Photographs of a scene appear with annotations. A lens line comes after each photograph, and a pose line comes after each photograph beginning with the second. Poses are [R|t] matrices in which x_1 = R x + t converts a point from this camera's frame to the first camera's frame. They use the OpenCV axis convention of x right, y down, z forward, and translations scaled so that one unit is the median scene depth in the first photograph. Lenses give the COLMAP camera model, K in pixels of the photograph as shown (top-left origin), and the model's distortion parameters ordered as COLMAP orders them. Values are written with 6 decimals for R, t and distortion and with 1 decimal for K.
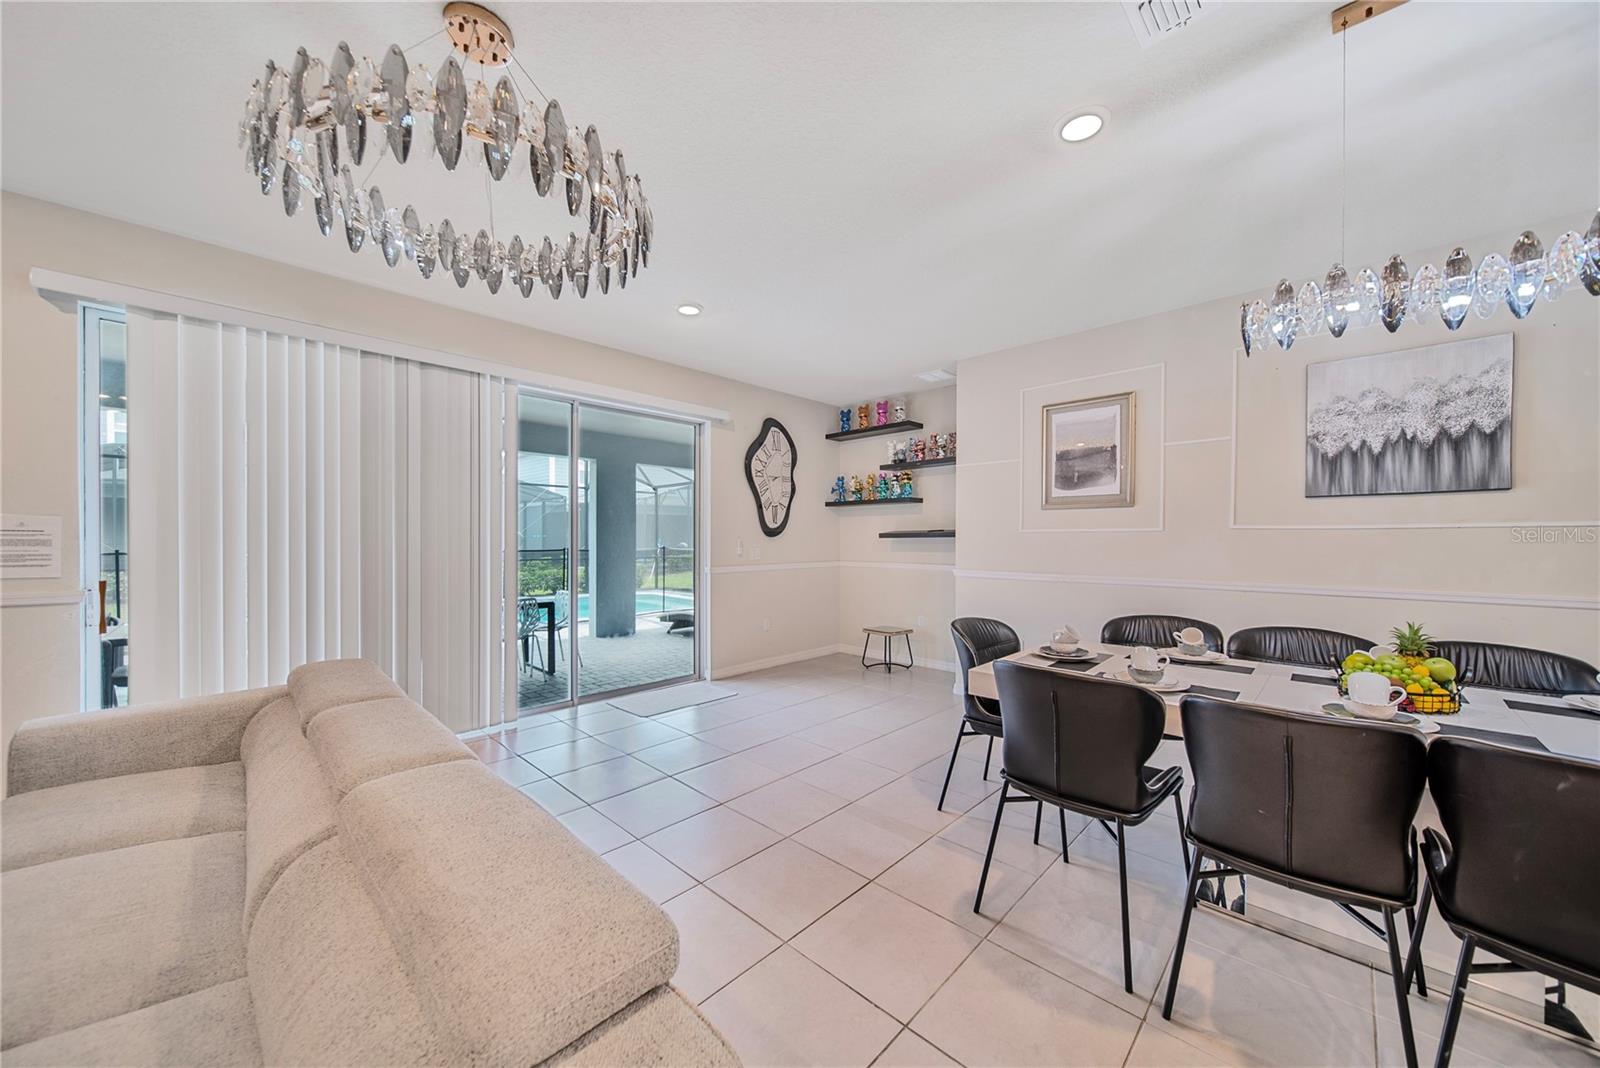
lens RADIAL K [[575.5, 0, 810.8], [0, 575.5, 543.1], [0, 0, 1]] dist [0.013006, -0.004962]
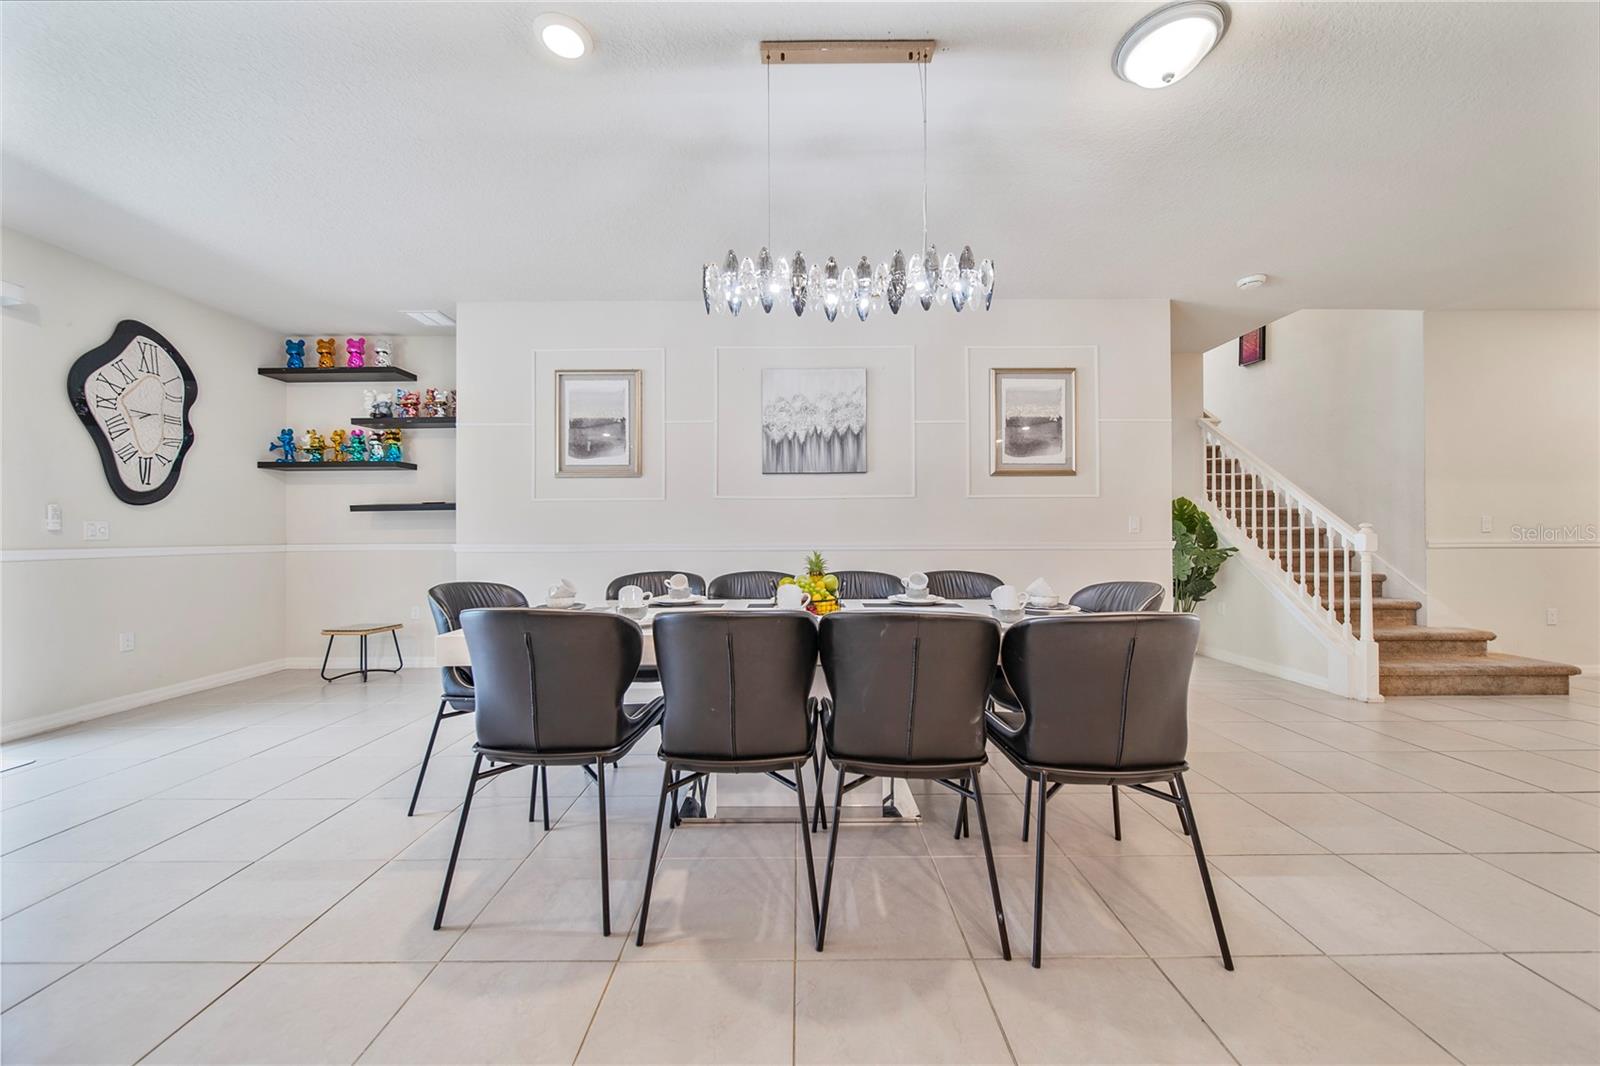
lens RADIAL K [[567.7, 0, 798.0], [0, 567.7, 529.2], [0, 0, 1]] dist [0.004552, -0.000125]
pose [[0.734111, 0.001791, 0.679027, 0.070797], [0.012088, 0.999804, -0.015706, 0.061374], [-0.678922, 0.019737, 0.733945, 0.042085]]
